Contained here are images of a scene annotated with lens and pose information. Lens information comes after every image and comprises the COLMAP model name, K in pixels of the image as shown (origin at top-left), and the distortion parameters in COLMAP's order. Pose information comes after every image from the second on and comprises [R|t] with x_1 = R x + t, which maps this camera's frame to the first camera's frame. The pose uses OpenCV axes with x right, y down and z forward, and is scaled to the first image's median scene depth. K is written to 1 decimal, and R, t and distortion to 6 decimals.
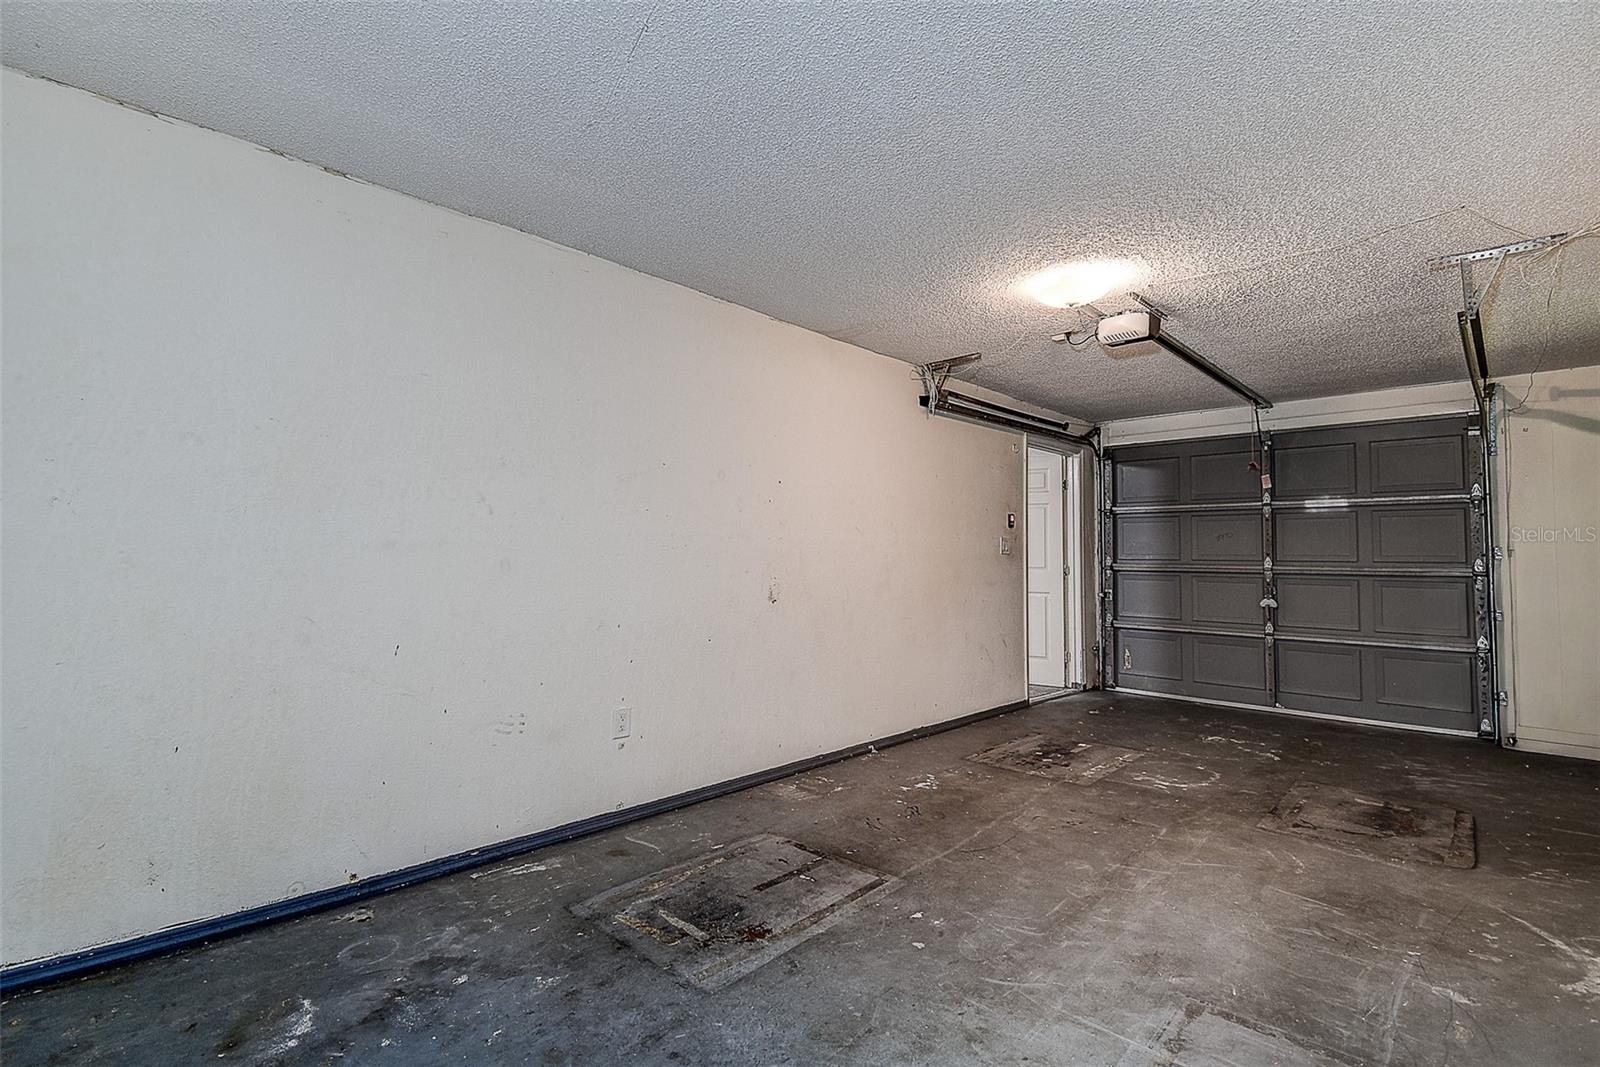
lens RADIAL K [[725.6, 0, 800.9], [0, 725.6, 529.8], [0, 0, 1]] dist [-0.000109, -0.010616]
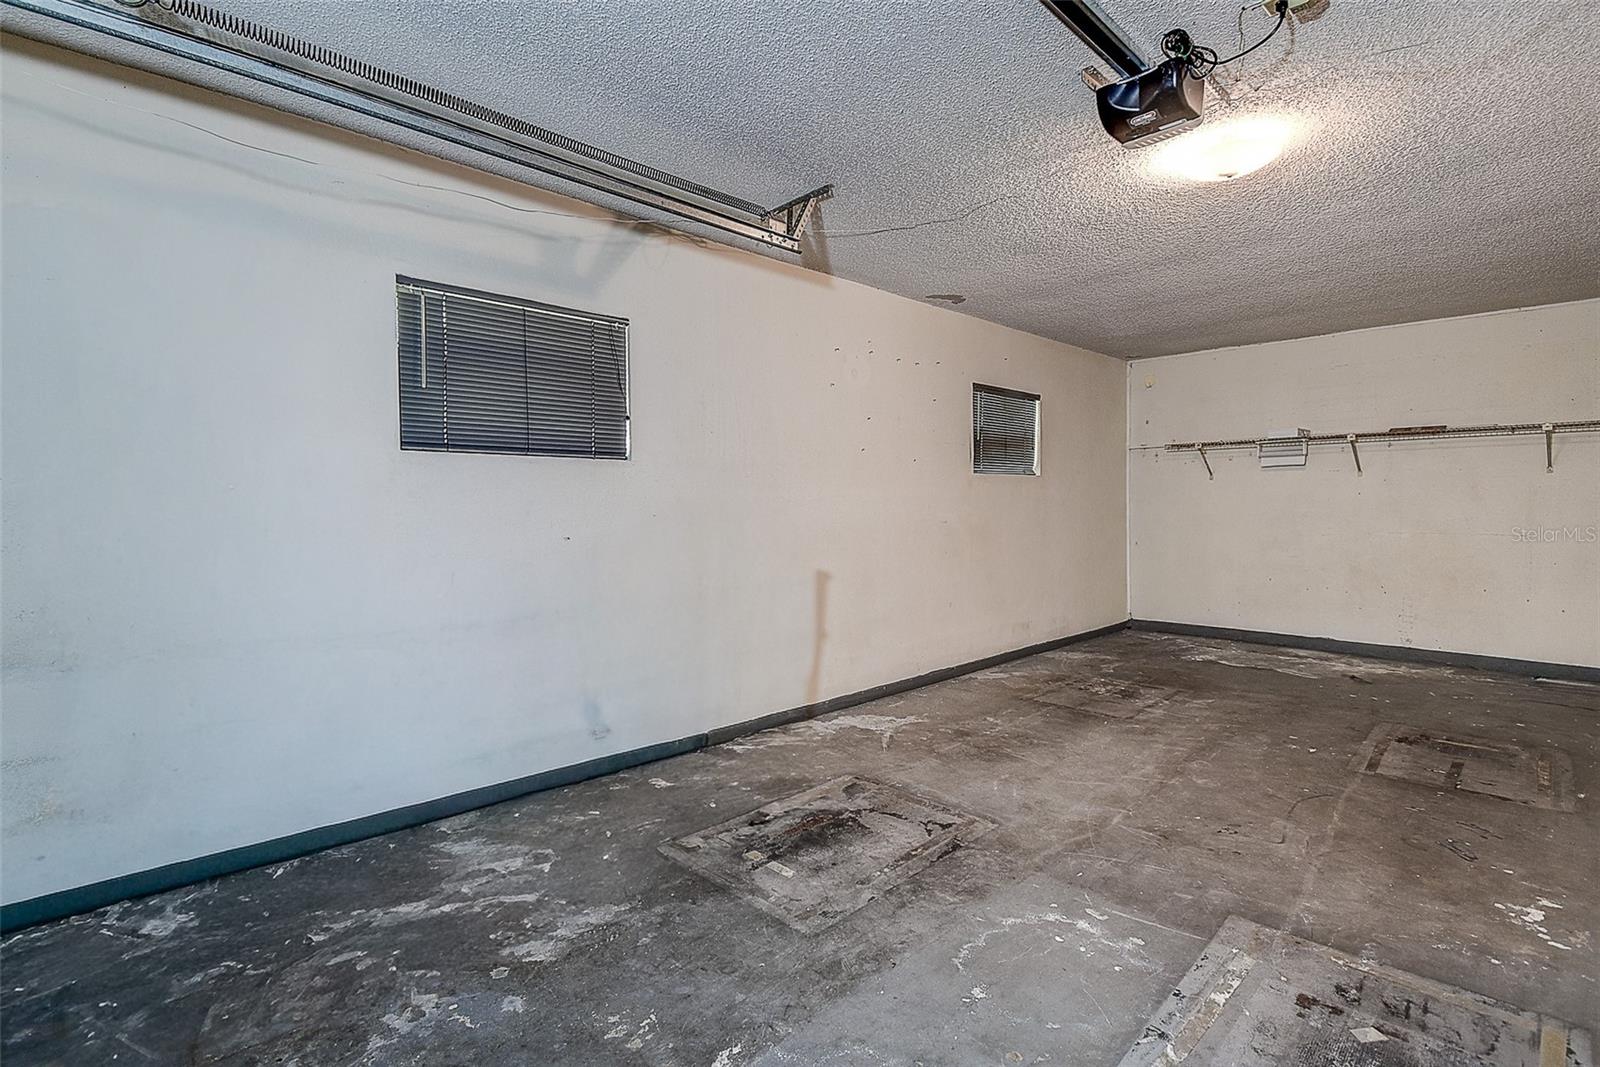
lens RADIAL K [[725.6, 0, 796.3], [0, 725.6, 529.8], [0, 0, 1]] dist [-0.000109, -0.010616]
pose [[-0.998640, -0.006700, 0.051713, 0.833774], [-0.006341, 0.999955, 0.007098, 0.070742], [-0.051758, 0.006760, -0.998637, 1.865387]]
